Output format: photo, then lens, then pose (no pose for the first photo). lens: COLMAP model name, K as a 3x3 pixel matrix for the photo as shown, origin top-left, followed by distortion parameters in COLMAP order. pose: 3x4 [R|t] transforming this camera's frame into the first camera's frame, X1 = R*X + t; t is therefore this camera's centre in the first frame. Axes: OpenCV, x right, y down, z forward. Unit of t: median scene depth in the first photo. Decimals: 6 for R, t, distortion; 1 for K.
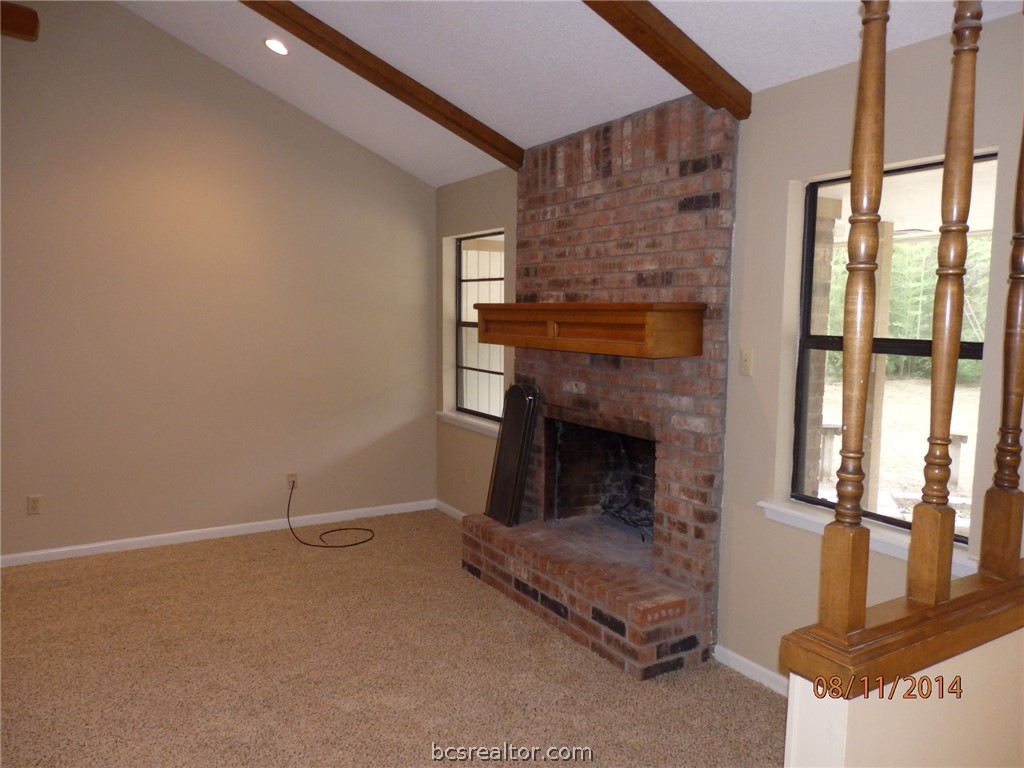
lens RADIAL K [[762.1, 0, 515.4], [0, 762.1, 389.1], [0, 0, 1]] dist [0.001438, 0.011629]
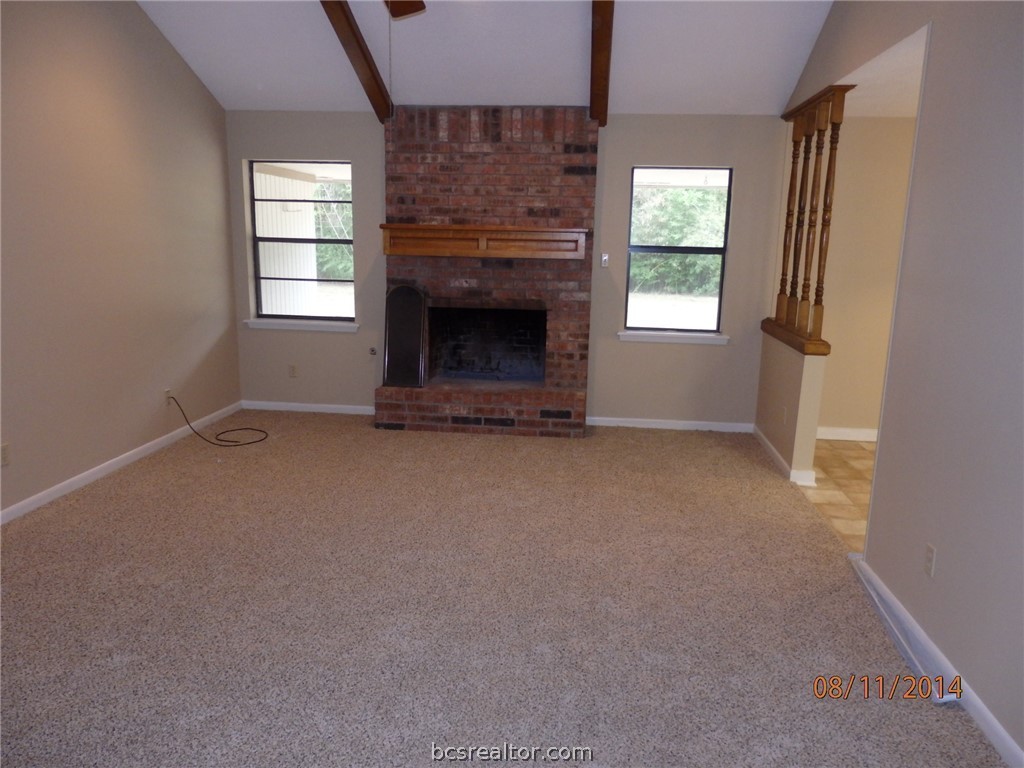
lens RADIAL K [[762.1, 0, 515.2], [0, 762.1, 384.9], [0, 0, 1]] dist [0.001438, 0.011629]
pose [[0.604260, -0.156561, 0.781254, -1.145687], [0.067511, 0.987040, 0.145583, -0.017572], [-0.793922, -0.035226, 0.606998, 0.022773]]
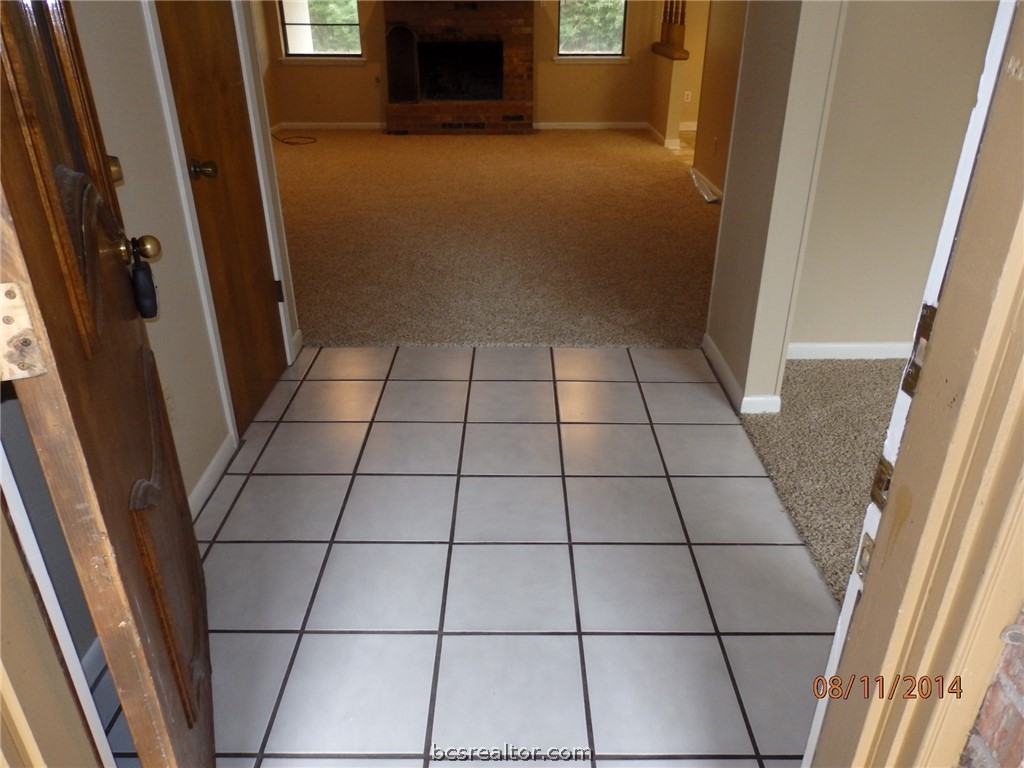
lens RADIAL K [[762.1, 0, 512.8], [0, 762.1, 382.2], [0, 0, 1]] dist [0.001438, 0.011629]
pose [[0.518412, -0.397167, 0.757303, -1.923637], [0.095790, 0.906996, 0.410101, 0.056270], [-0.849749, -0.140059, 0.508242, -0.364876]]
